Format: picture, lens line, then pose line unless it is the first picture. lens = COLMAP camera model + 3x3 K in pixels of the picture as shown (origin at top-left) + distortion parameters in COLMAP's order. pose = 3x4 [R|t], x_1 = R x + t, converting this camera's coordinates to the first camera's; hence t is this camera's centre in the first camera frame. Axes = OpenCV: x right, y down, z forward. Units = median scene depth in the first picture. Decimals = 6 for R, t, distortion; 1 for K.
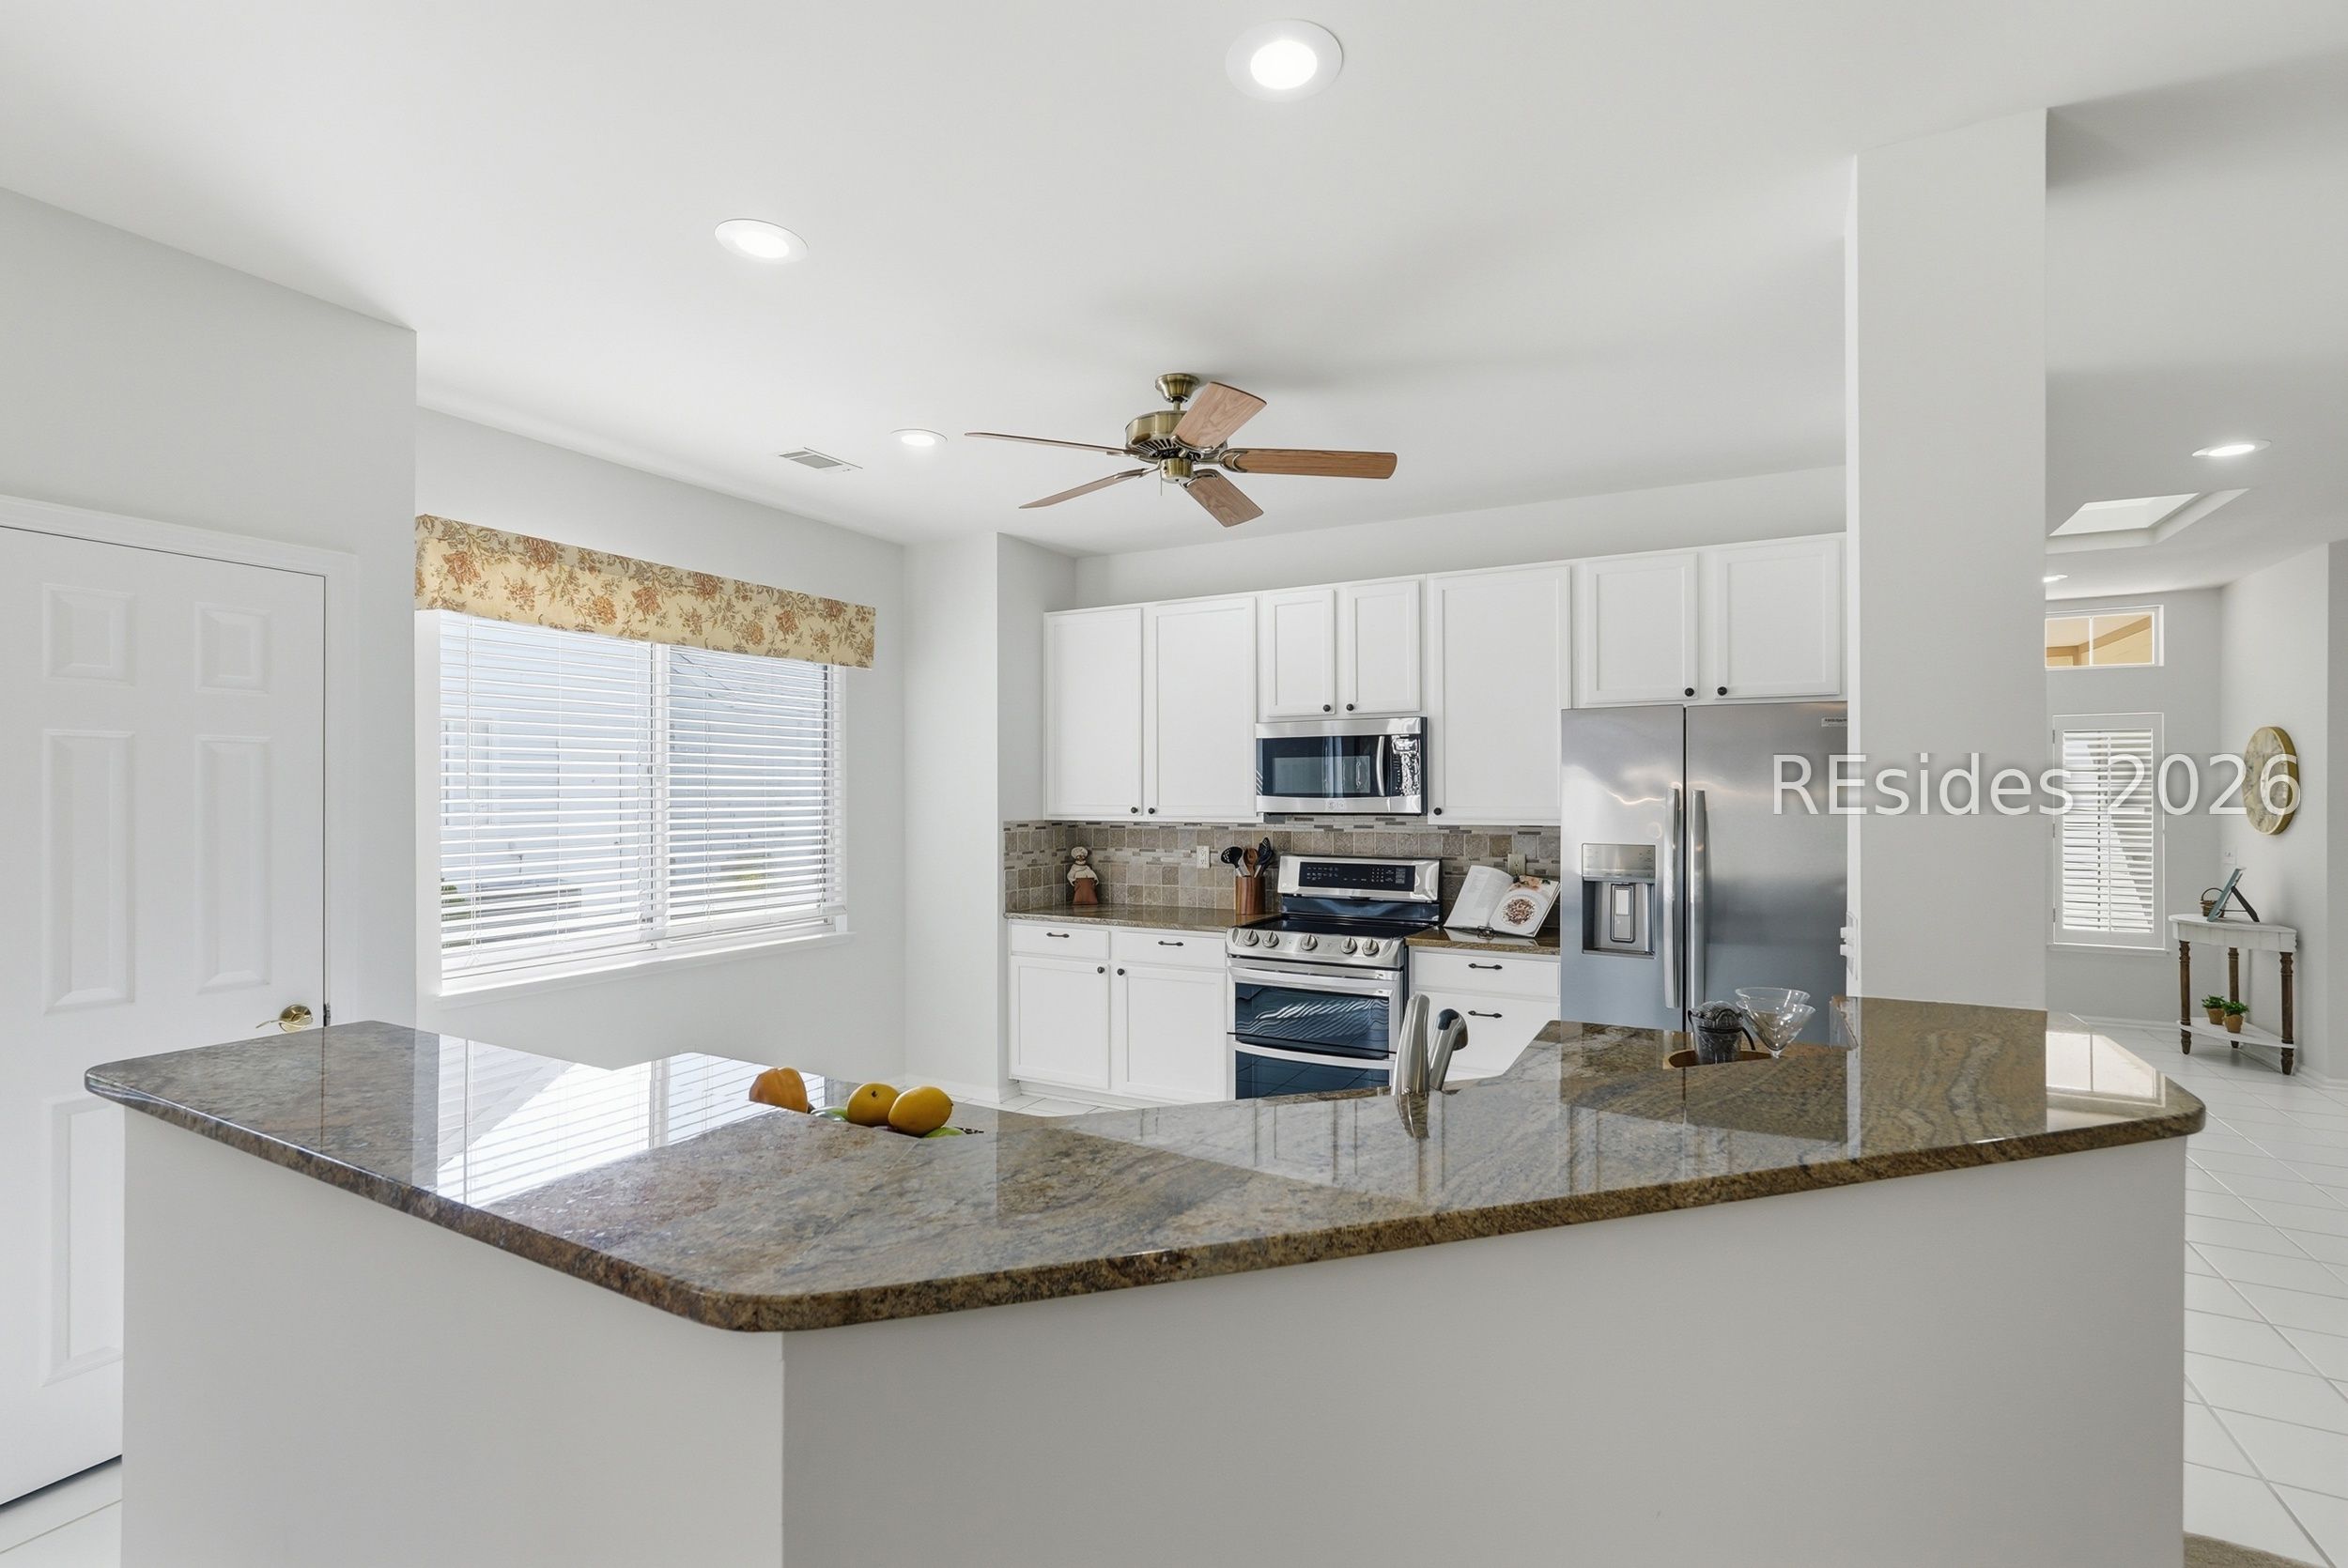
lens RADIAL K [[1037.4, 0, 1175.2], [0, 1037.4, 790.2], [0, 0, 1]] dist [-0.005333, 0.004437]
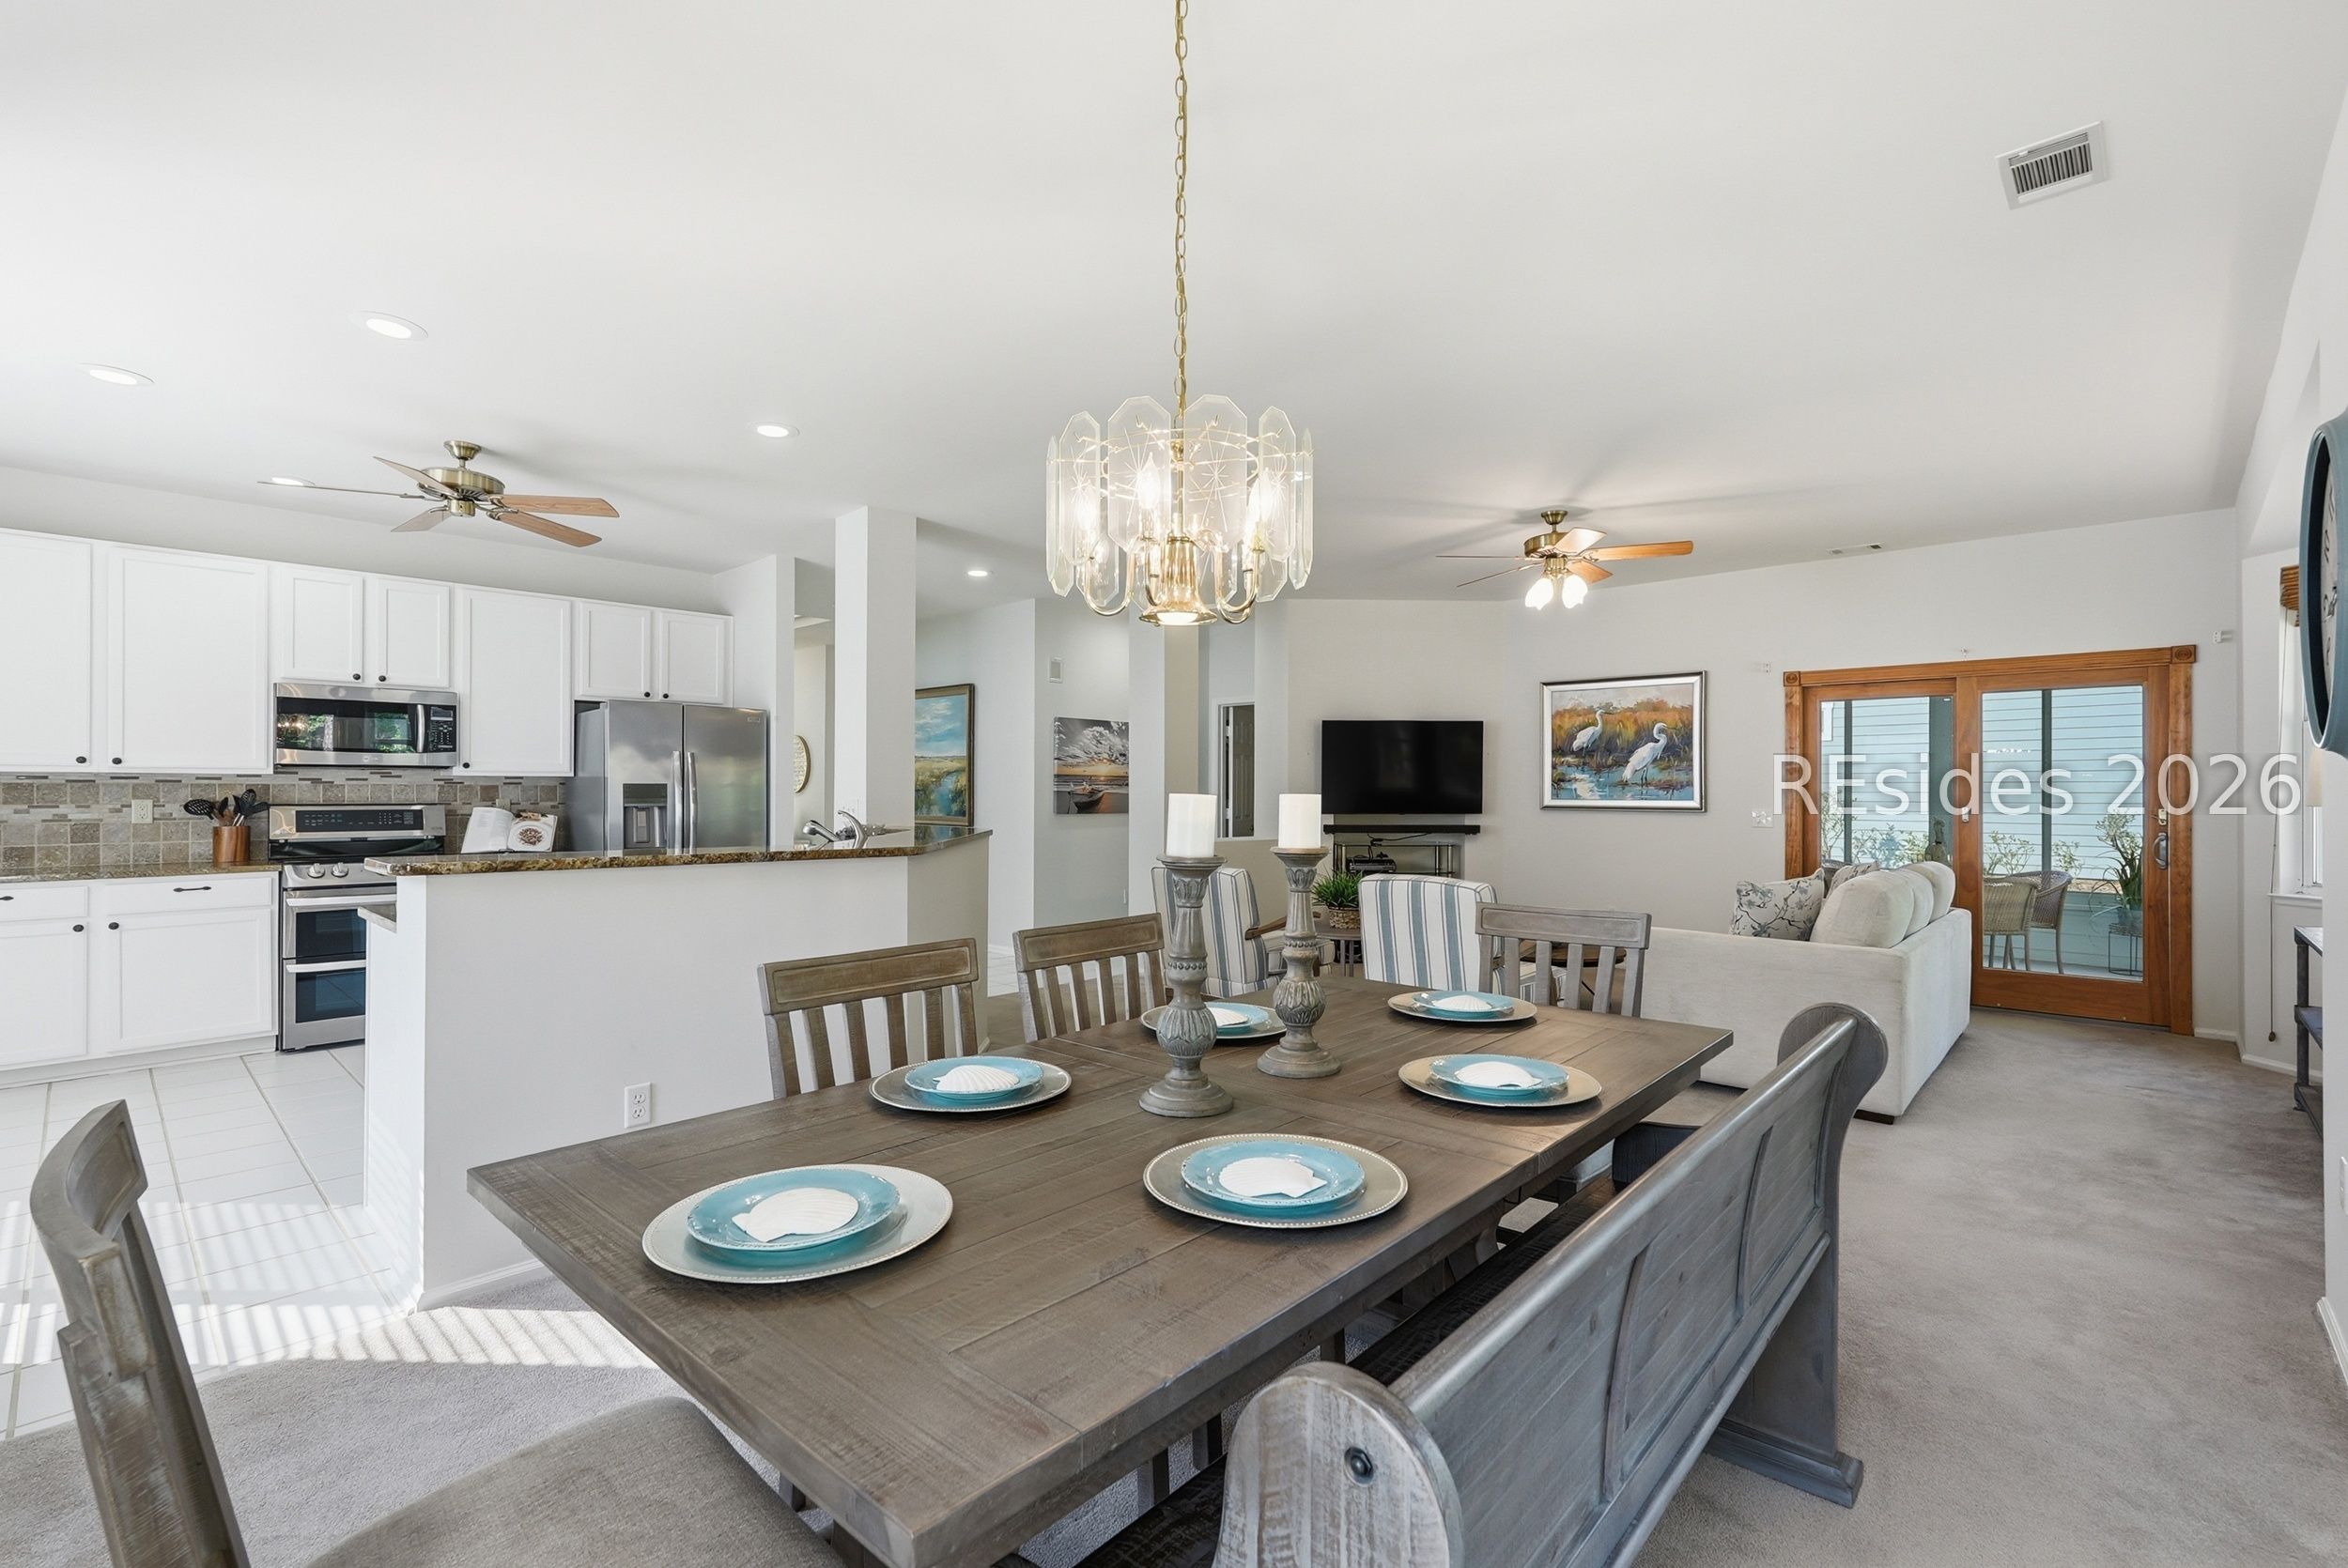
lens RADIAL K [[1037.4, 0, 1164.3], [0, 1037.4, 781.0], [0, 0, 1]] dist [-0.005333, 0.004437]
pose [[0.278417, 0.010427, 0.960404, -0.681568], [-0.003966, 0.999945, -0.009707, 0.044497], [-0.960452, -0.001107, 0.278443, -0.196761]]
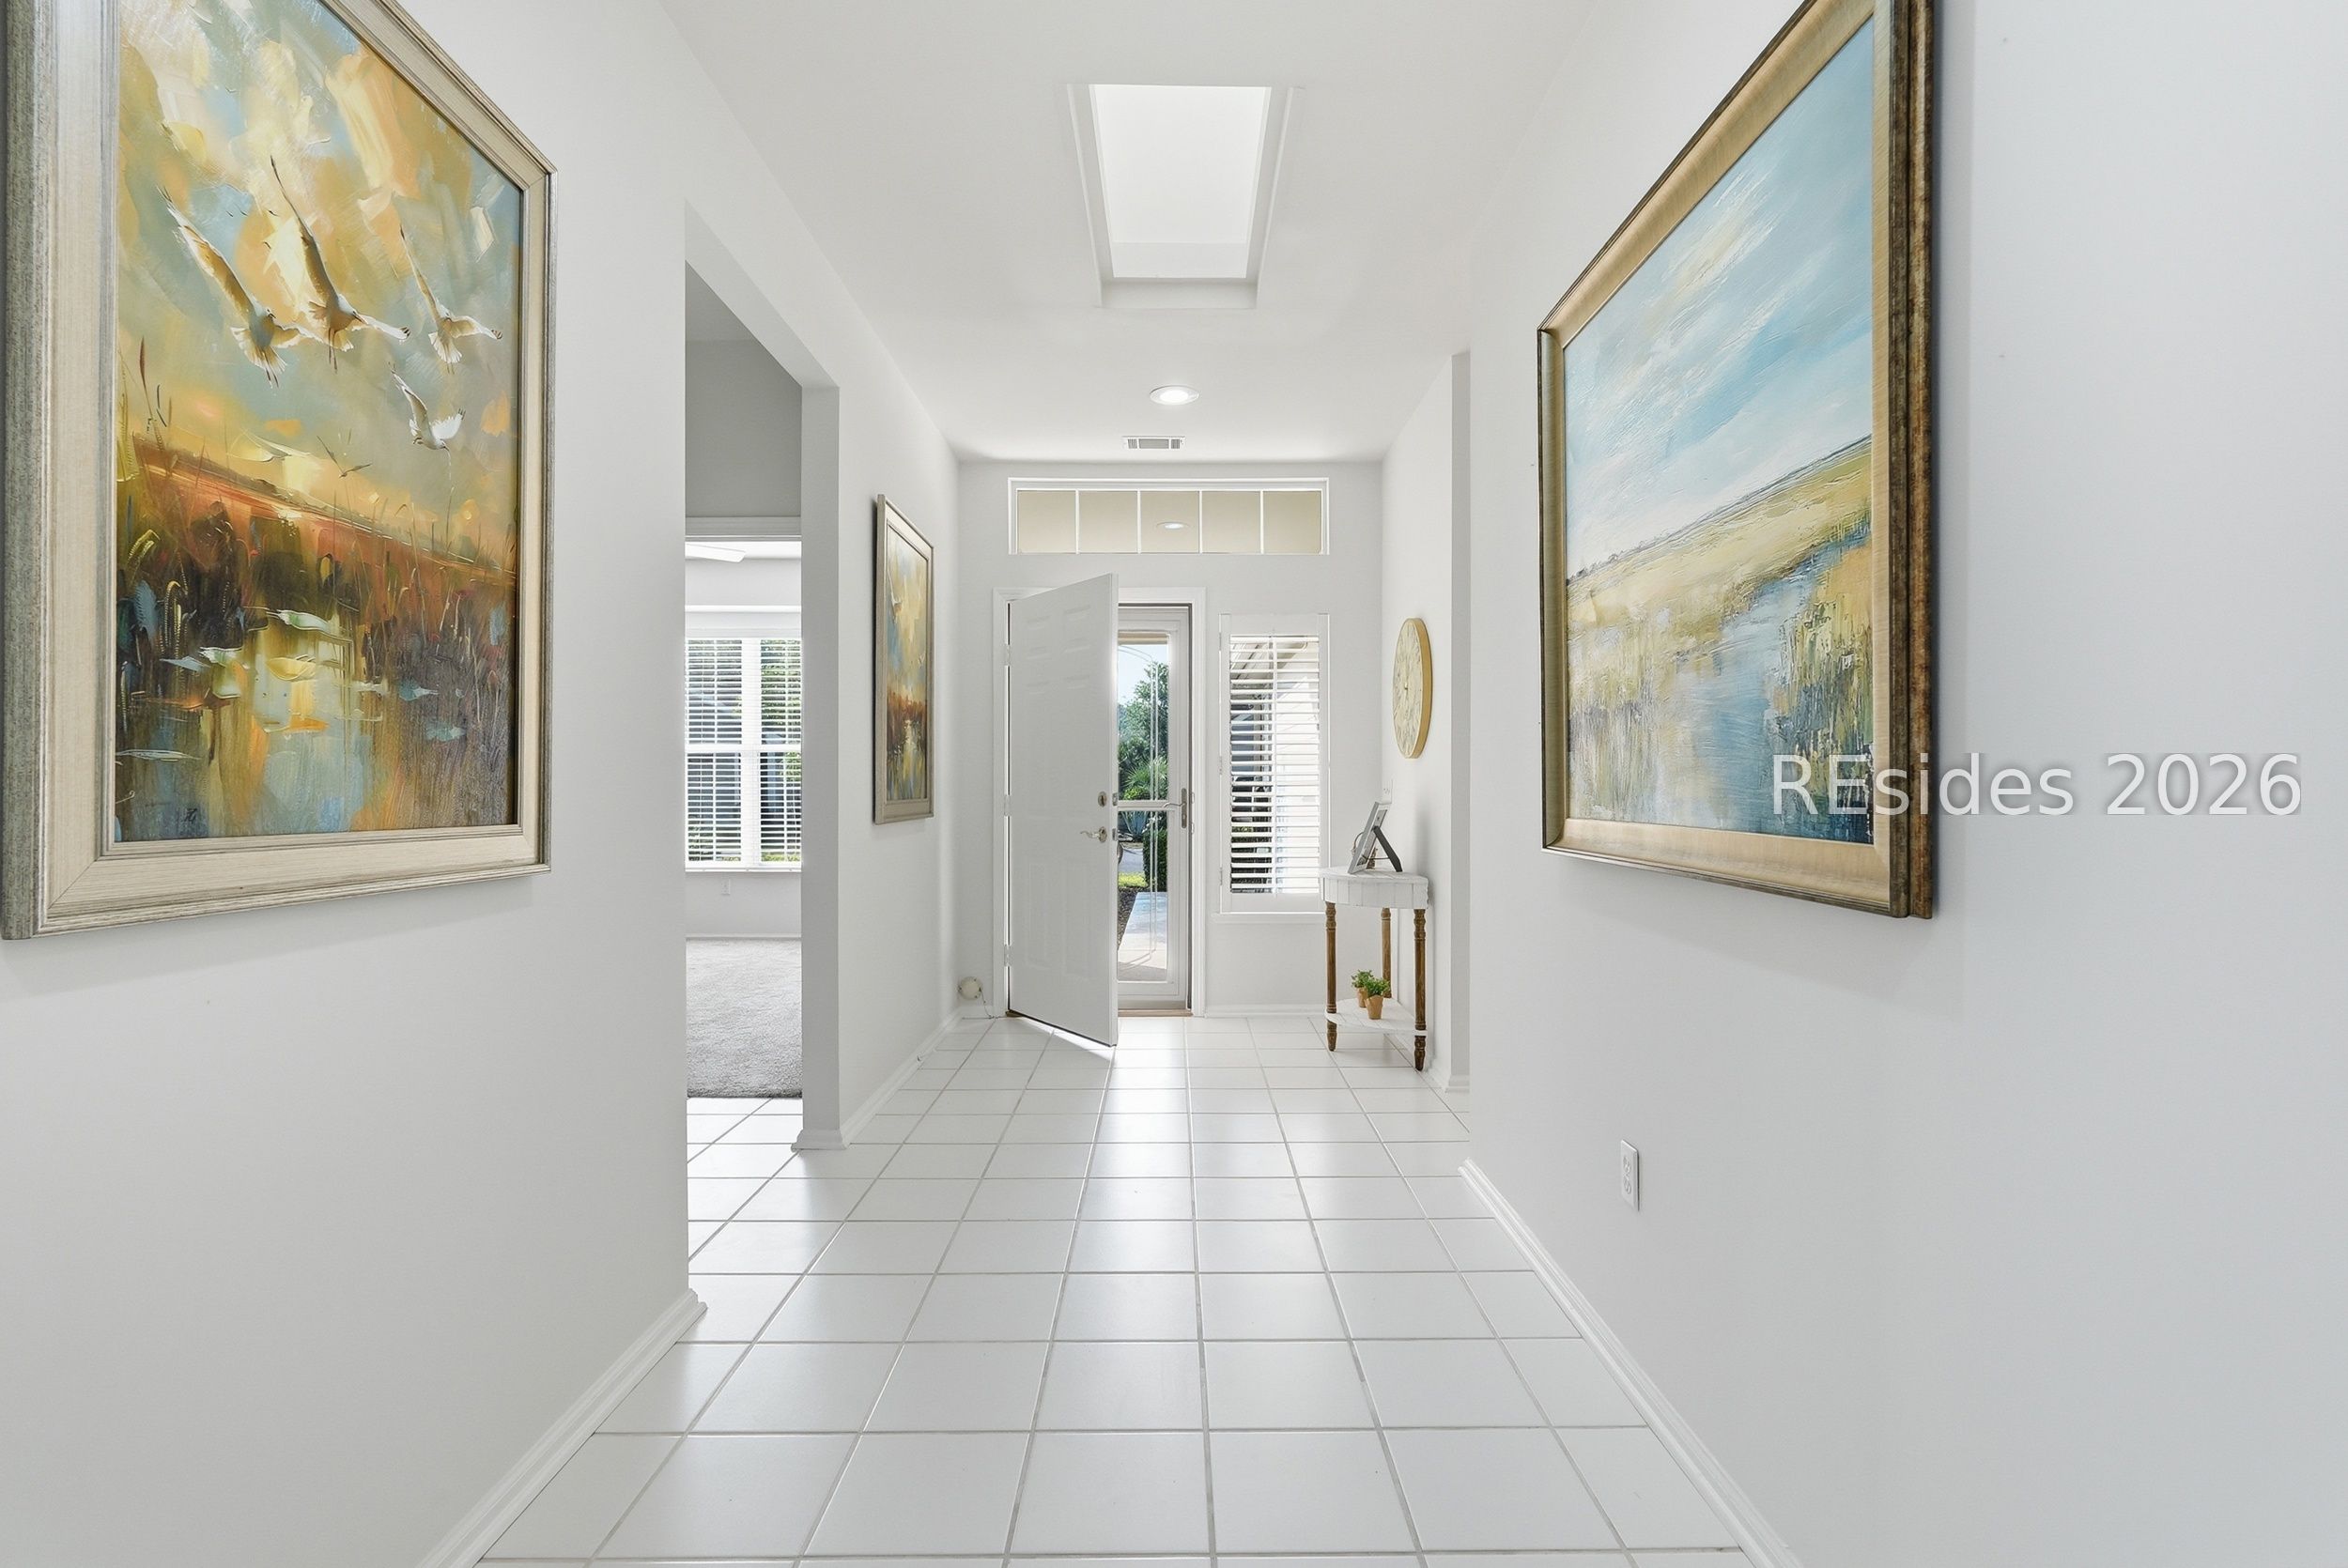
lens RADIAL K [[1037.4, 0, 1183.0], [0, 1037.4, 786.4], [0, 0, 1]] dist [-0.005333, 0.004437]
pose [[0.880727, 0.004220, 0.473606, 0.621687], [-0.002461, 0.999988, -0.004334, 0.077729], [-0.473619, 0.002651, 0.880726, 0.460688]]
